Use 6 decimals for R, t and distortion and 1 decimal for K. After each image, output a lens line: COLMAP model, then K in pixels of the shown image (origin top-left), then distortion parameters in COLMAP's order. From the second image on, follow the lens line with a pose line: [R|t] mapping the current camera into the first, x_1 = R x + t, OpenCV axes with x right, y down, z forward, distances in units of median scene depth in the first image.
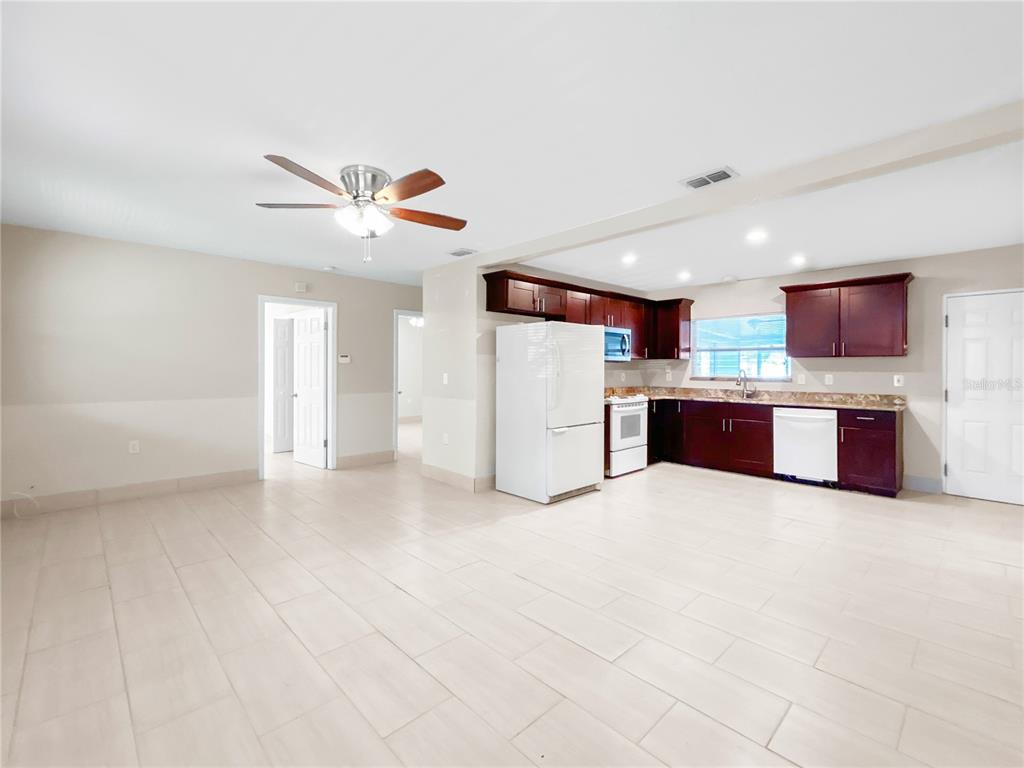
lens RADIAL K [[457.5, 0, 509.8], [0, 457.5, 370.0], [0, 0, 1]] dist [-0.000411, -0.000056]
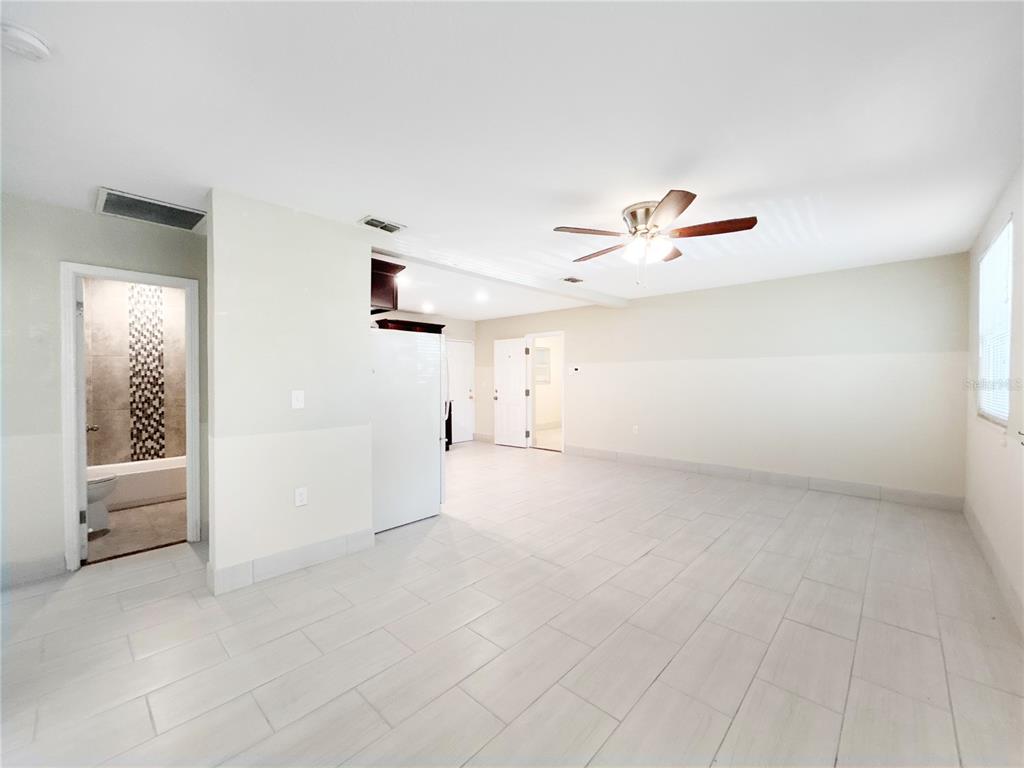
lens RADIAL K [[417.3, 0, 513.9], [0, 417.3, 381.3], [0, 0, 1]] dist [-0.001307, -0.000089]
pose [[-0.059624, -0.012998, 0.998136, -0.638288], [0.007832, 0.999878, 0.013489, -0.009173], [-0.998190, 0.008622, -0.059515, 0.667349]]
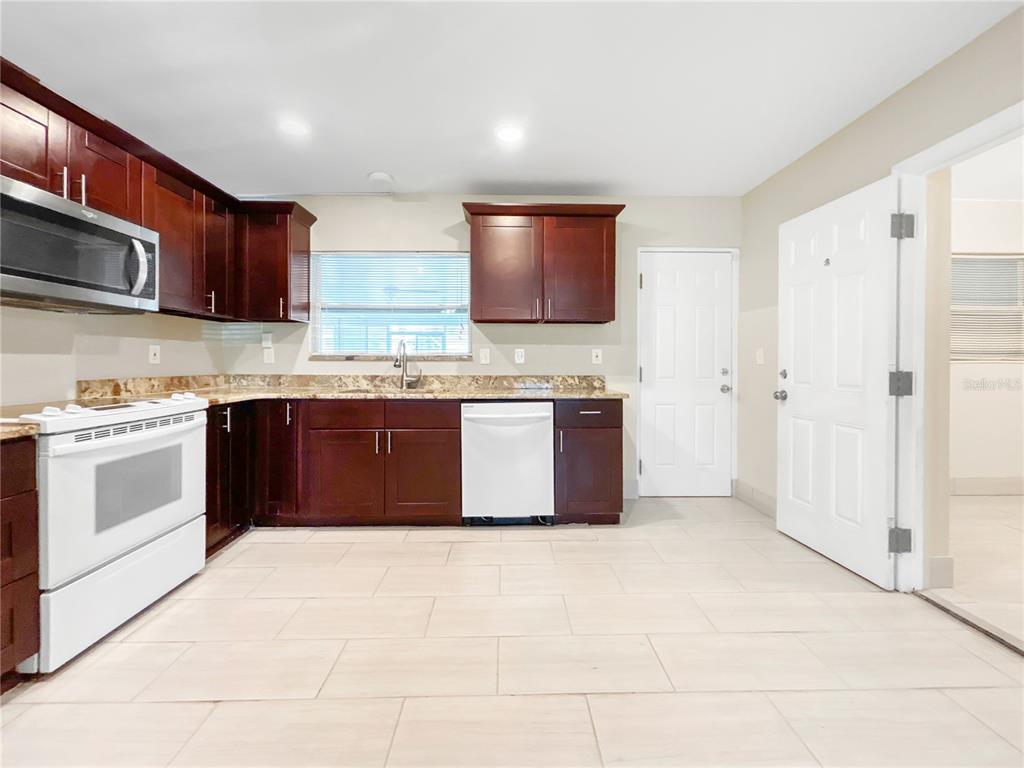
lens RADIAL K [[423.1, 0, 510.3], [0, 423.1, 361.7], [0, 0, 1]] dist [-0.002243, -0.000096]
pose [[0.677731, -0.004736, 0.735294, 0.209786], [0.002972, 0.999989, 0.003702, 0.025318], [-0.735304, -0.000323, 0.677738, 0.545895]]
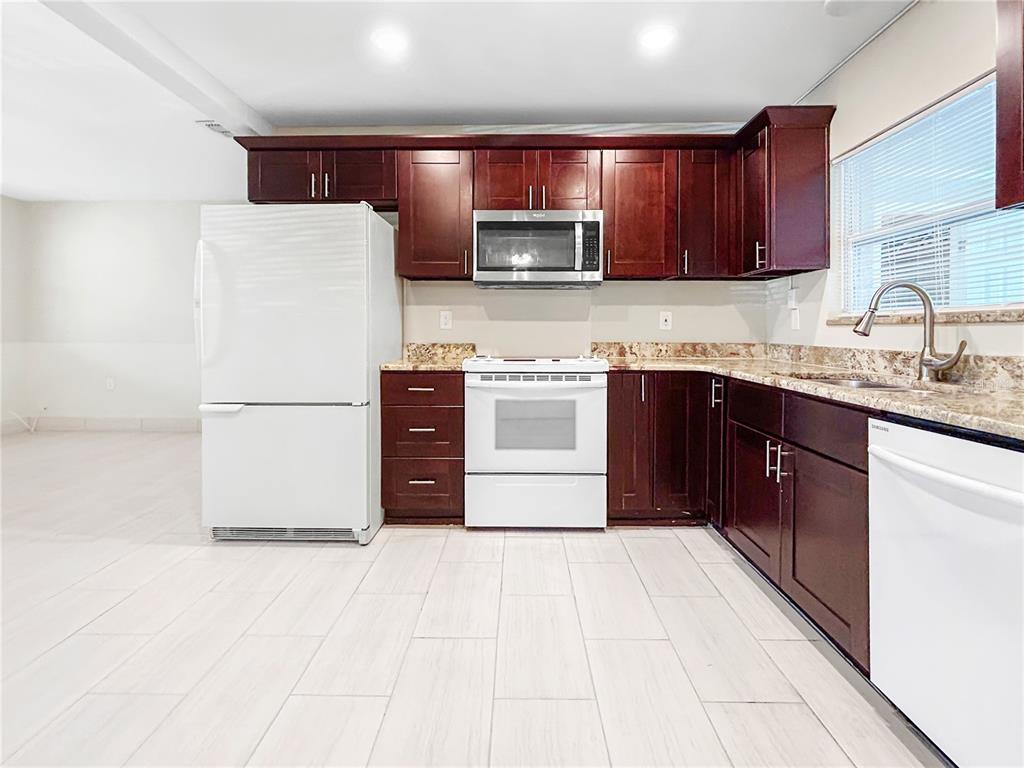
lens RADIAL K [[513.7, 0, 510.0], [0, 513.7, 332.6], [0, 0, 1]] dist [-0.000465, -0.000004]
pose [[0.711164, -0.000182, -0.703026, 0.578663], [-0.001584, 0.999997, -0.001861, 0.033017], [0.703024, 0.002437, 0.711162, 0.607087]]
